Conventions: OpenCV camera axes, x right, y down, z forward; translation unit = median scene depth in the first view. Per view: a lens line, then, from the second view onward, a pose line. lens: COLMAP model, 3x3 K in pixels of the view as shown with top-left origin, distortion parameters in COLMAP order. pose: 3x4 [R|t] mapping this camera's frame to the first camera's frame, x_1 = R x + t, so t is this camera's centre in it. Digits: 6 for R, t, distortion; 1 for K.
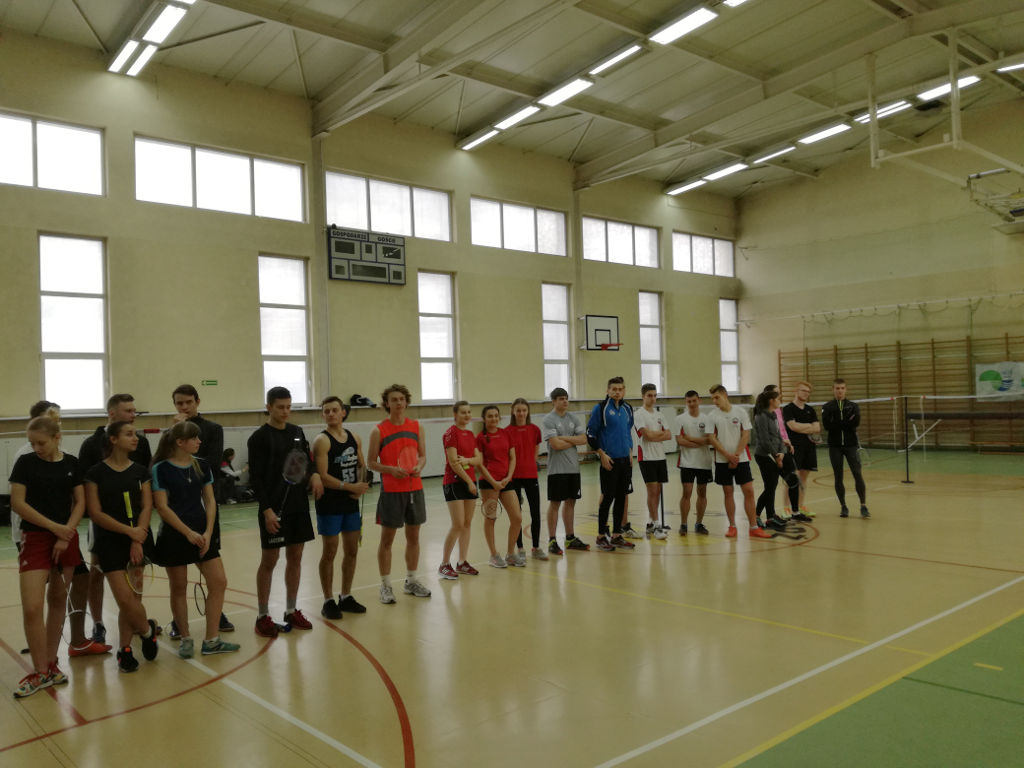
lens RADIAL K [[853.0, 0, 517.2], [0, 853.0, 376.7], [0, 0, 1]] dist [0.059756, -0.092687]
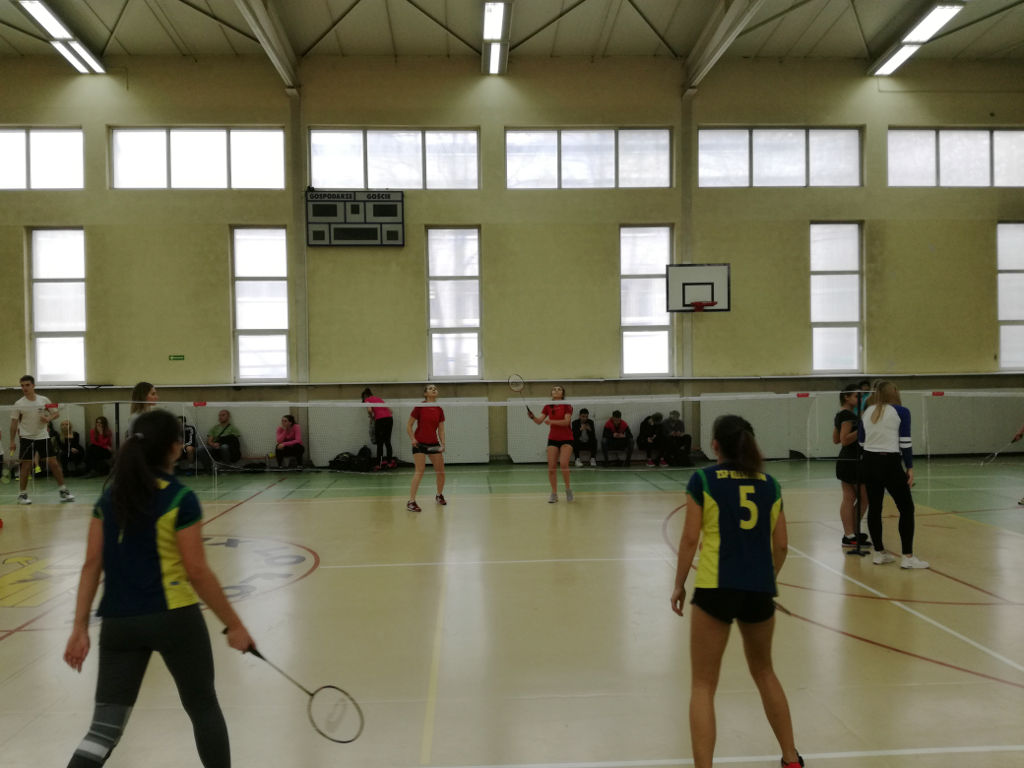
lens RADIAL K [[791.8, 0, 504.1], [0, 791.8, 403.3], [0, 0, 1]] dist [0.045597, -0.086423]
pose [[0.773784, 0.038859, -0.632257, 0.396555], [0.007947, 0.997443, 0.071030, -0.002034], [0.633400, -0.059986, 0.771496, 0.354575]]
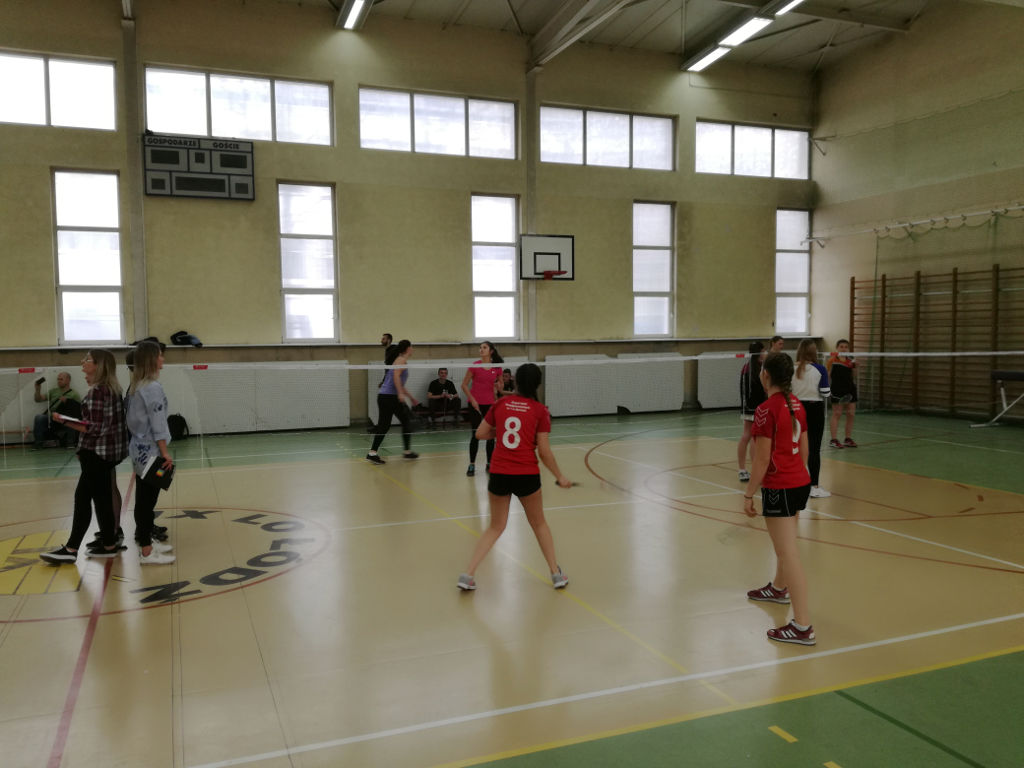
lens RADIAL K [[791.8, 0, 502.6], [0, 791.8, 399.7], [0, 0, 1]] dist [0.045597, -0.086423]
pose [[0.929797, 0.048021, -0.364926, 0.326167], [-0.007650, 0.993760, 0.111280, -0.001604], [0.367993, -0.100676, 0.924362, 0.291336]]
